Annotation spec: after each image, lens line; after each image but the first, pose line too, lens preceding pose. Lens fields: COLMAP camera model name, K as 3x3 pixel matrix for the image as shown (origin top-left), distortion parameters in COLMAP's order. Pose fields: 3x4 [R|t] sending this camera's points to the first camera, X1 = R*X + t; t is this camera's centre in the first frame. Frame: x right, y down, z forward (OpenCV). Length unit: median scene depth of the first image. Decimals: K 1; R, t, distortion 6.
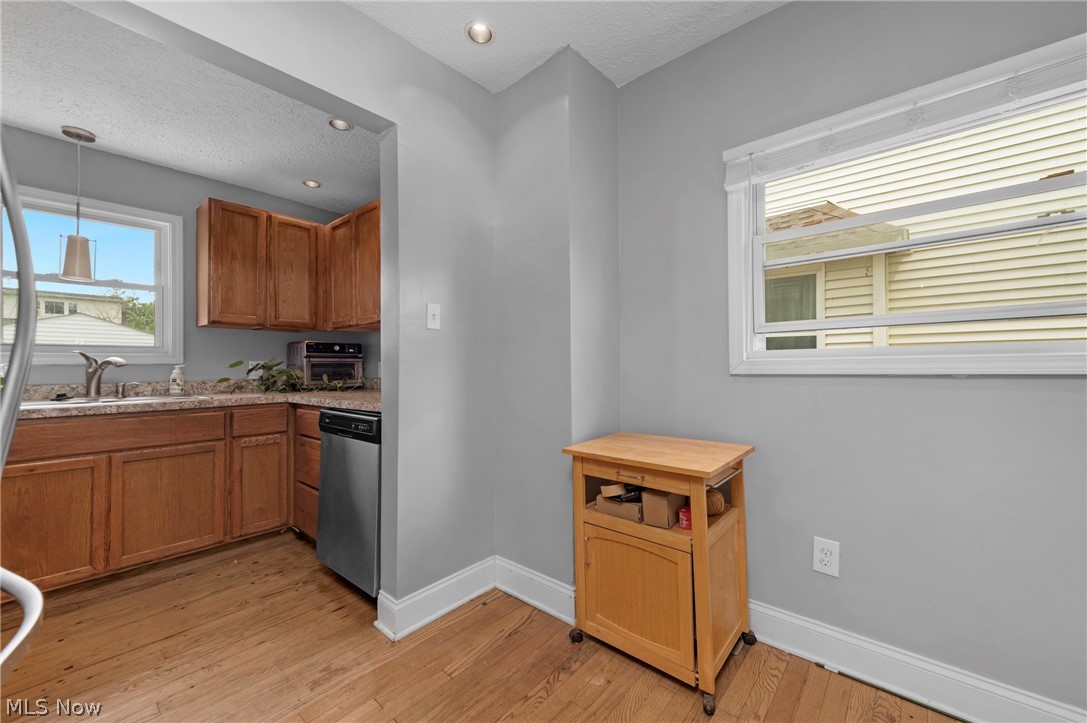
lens RADIAL K [[433.3, 0, 552.6], [0, 433.3, 358.5], [0, 0, 1]] dist [0.009817, -0.001094]
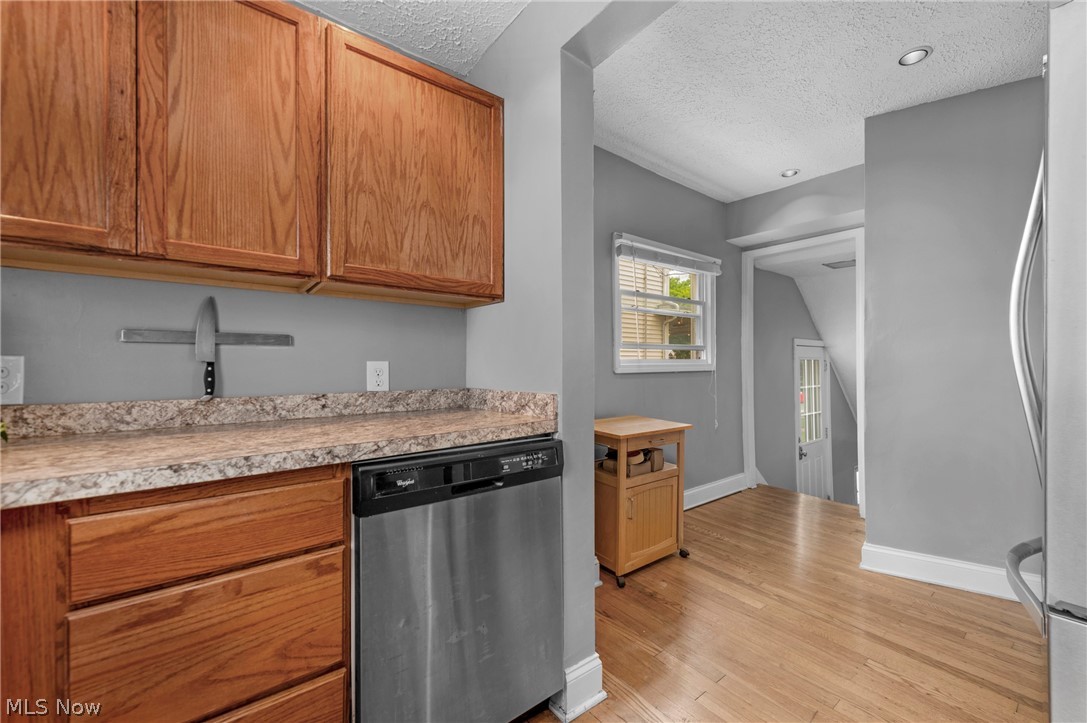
lens RADIAL K [[433.3, 0, 545.2], [0, 433.3, 360.4], [0, 0, 1]] dist [0.009817, -0.001094]
pose [[0.231768, 0.003520, 0.972765, -1.331322], [-0.018336, 0.999832, 0.000751, -0.003562], [-0.972598, -0.018011, 0.231794, 1.006183]]
